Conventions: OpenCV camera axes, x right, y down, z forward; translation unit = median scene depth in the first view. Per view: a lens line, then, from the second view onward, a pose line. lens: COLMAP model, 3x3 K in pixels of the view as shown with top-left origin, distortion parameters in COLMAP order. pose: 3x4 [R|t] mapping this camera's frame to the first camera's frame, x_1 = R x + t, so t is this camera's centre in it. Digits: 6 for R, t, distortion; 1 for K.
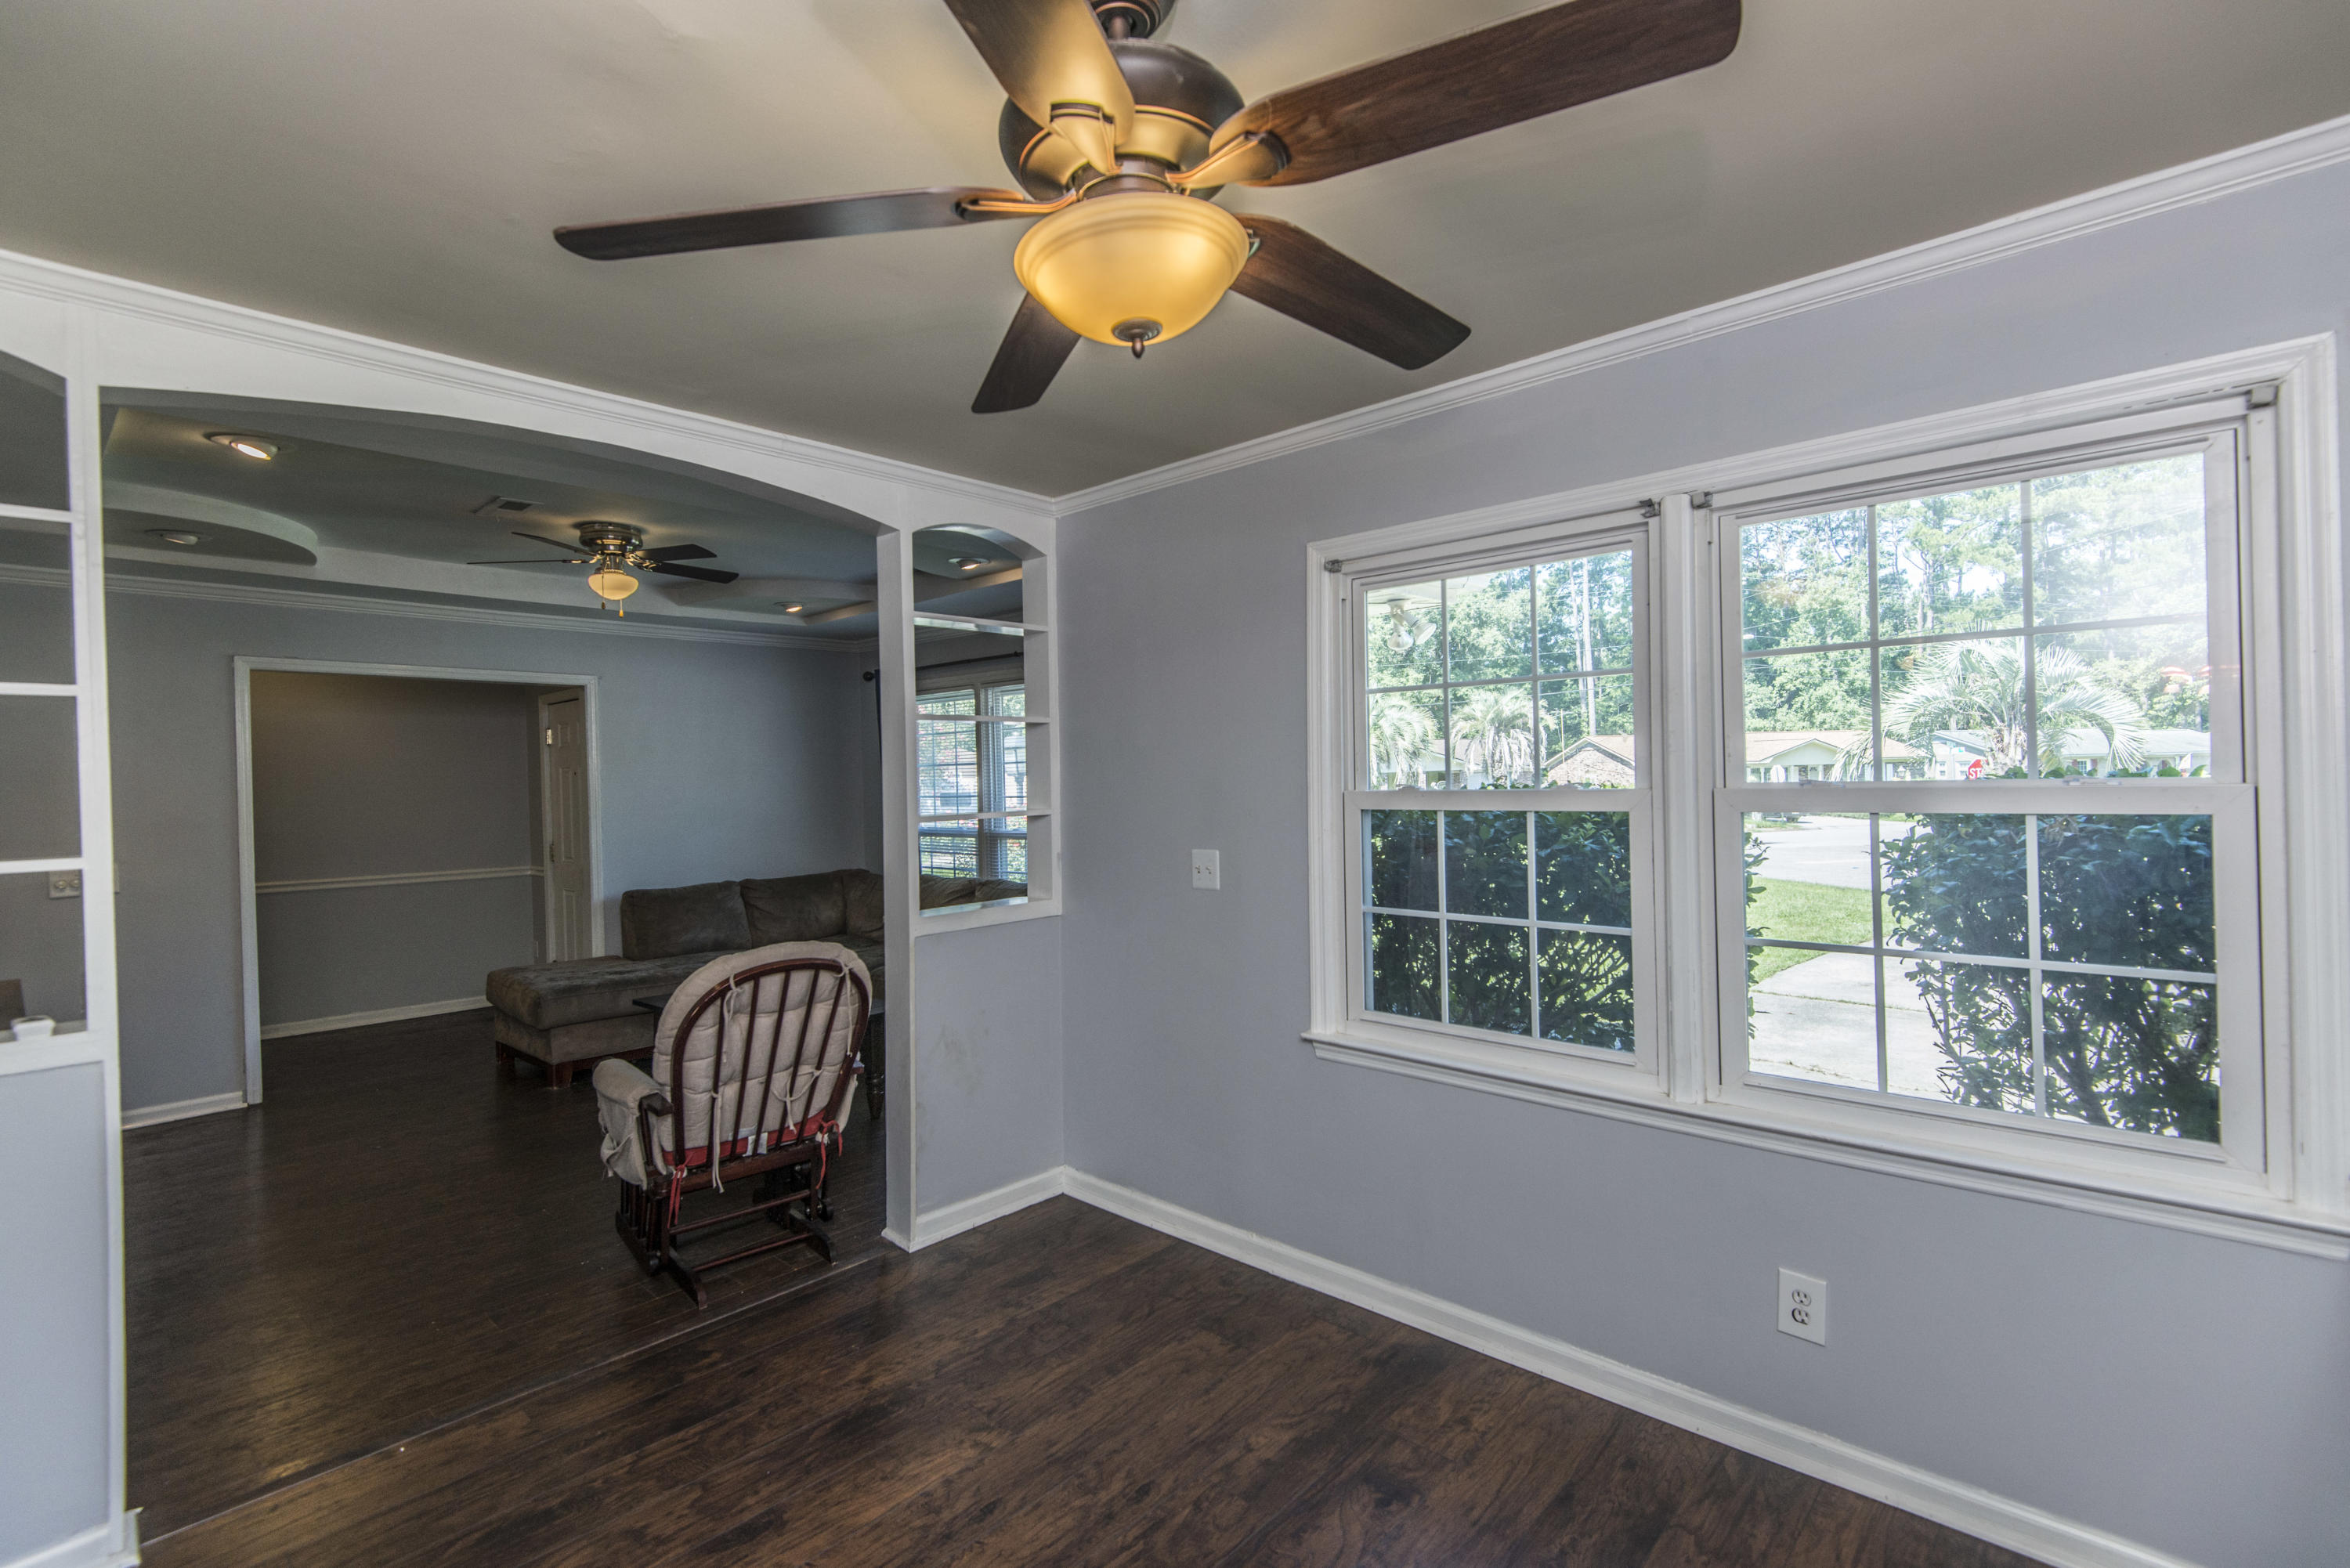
lens RADIAL K [[1074.6, 0, 1188.6], [0, 1074.6, 780.1], [0, 0, 1]] dist [0.019340, -0.007425]
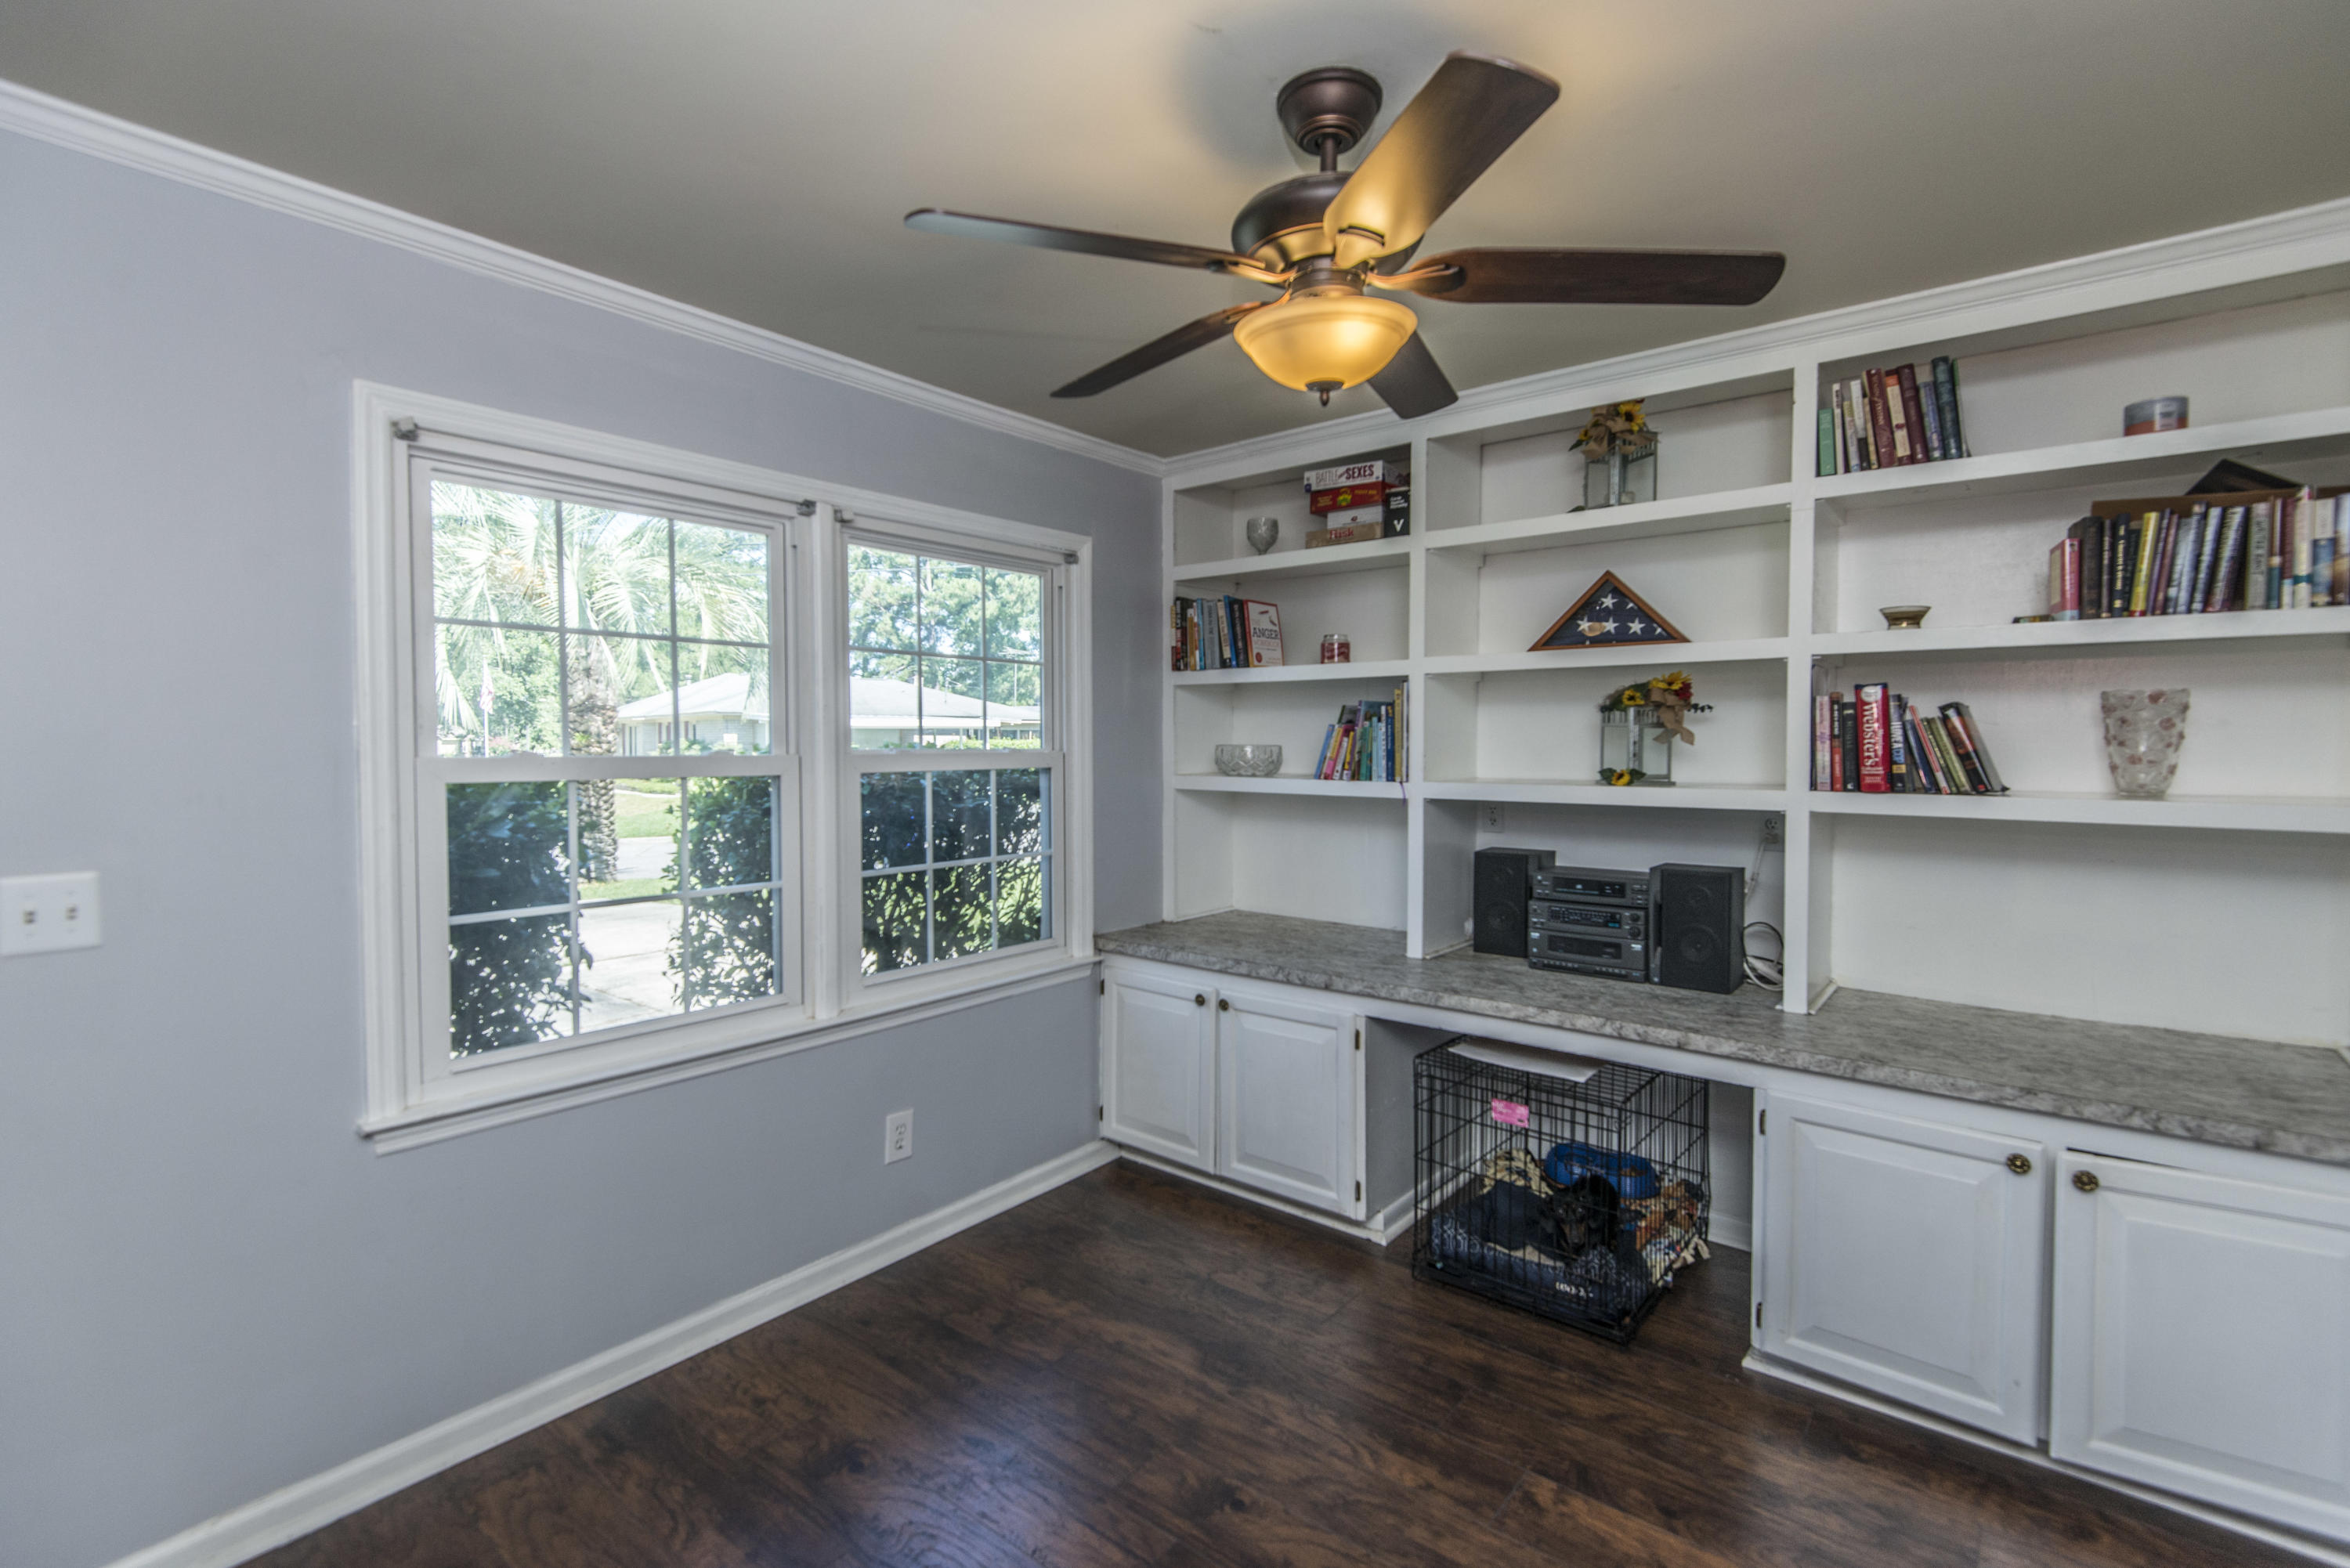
lens RADIAL K [[1074.6, 0, 1189.7], [0, 1074.6, 775.8], [0, 0, 1]] dist [0.019340, -0.007425]
pose [[-0.068951, -0.018643, 0.997446, -0.730462], [0.000379, 0.999825, 0.018714, 0.010246], [-0.997620, 0.001668, -0.068932, 0.674473]]
